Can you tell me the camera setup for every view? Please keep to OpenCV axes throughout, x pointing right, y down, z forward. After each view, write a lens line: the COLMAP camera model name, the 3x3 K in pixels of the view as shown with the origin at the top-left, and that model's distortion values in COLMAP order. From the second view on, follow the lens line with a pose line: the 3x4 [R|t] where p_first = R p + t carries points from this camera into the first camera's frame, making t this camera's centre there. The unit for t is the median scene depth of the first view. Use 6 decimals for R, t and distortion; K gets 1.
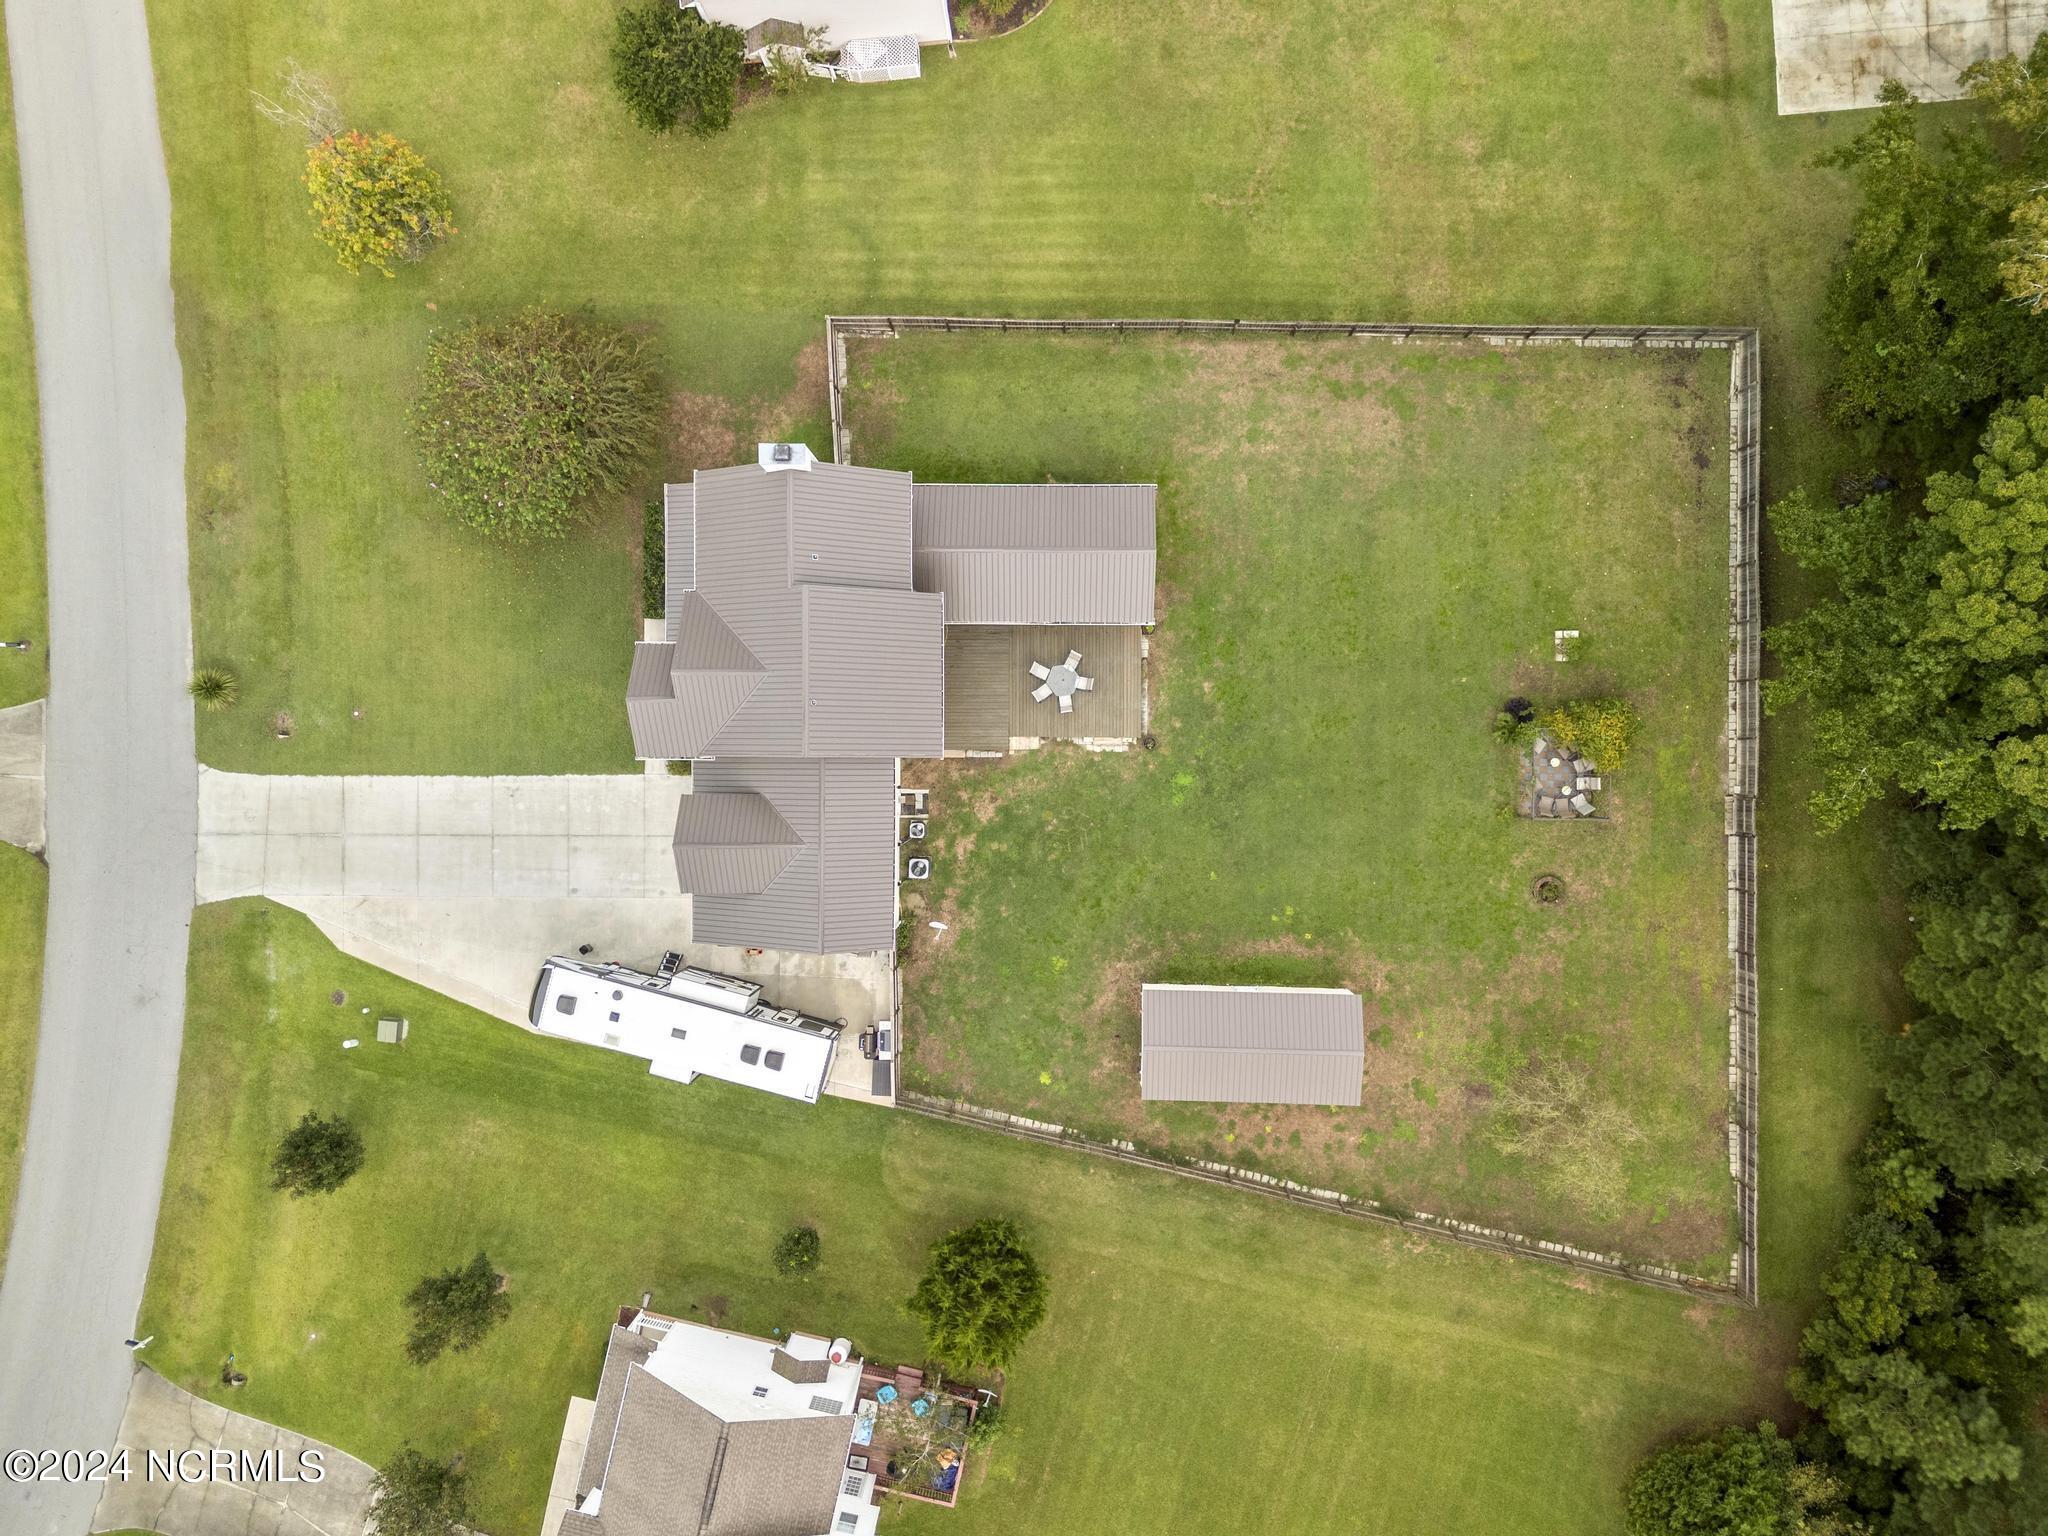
lens RADIAL K [[1634.6, 0, 1024.0], [0, 1634.6, 768.0], [0, 0, 1]] dist [0.128292, -0.171294]
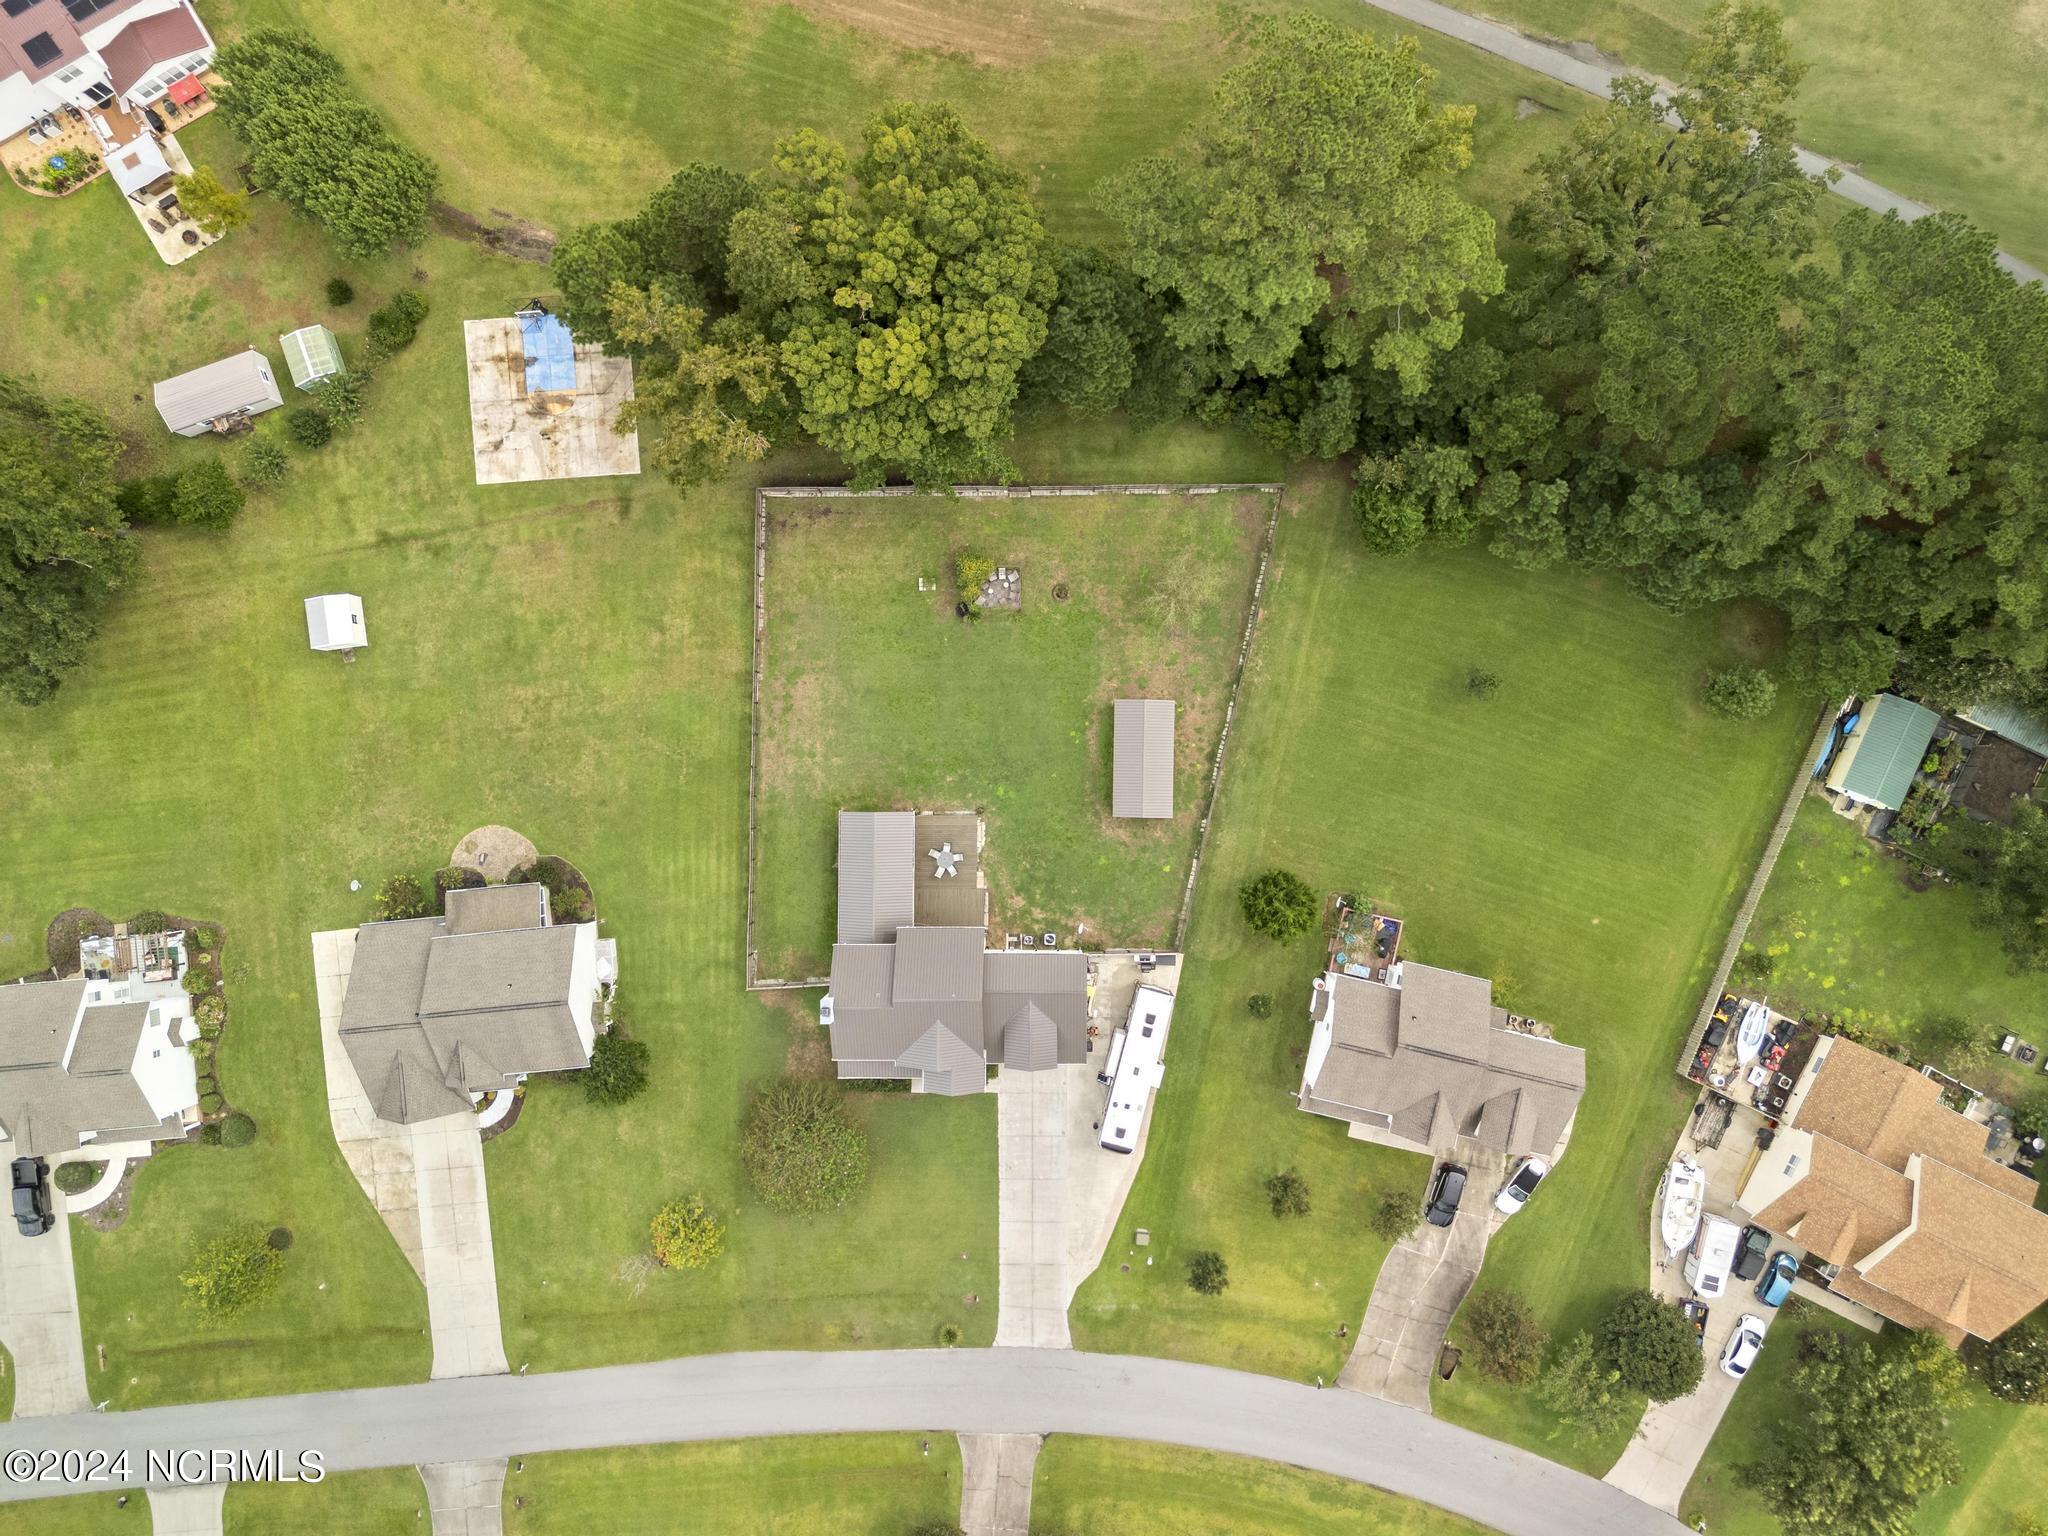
lens RADIAL K [[1667.2, 0, 1024.0], [0, 1667.2, 768.0], [0, 0, 1]] dist [0.242190, -0.777956]
pose [[-0.000794, -0.999753, 0.022229, 0.083027], [0.999479, -0.001510, -0.032231, 0.092427], [0.032257, 0.022192, 0.999233, -0.840635]]
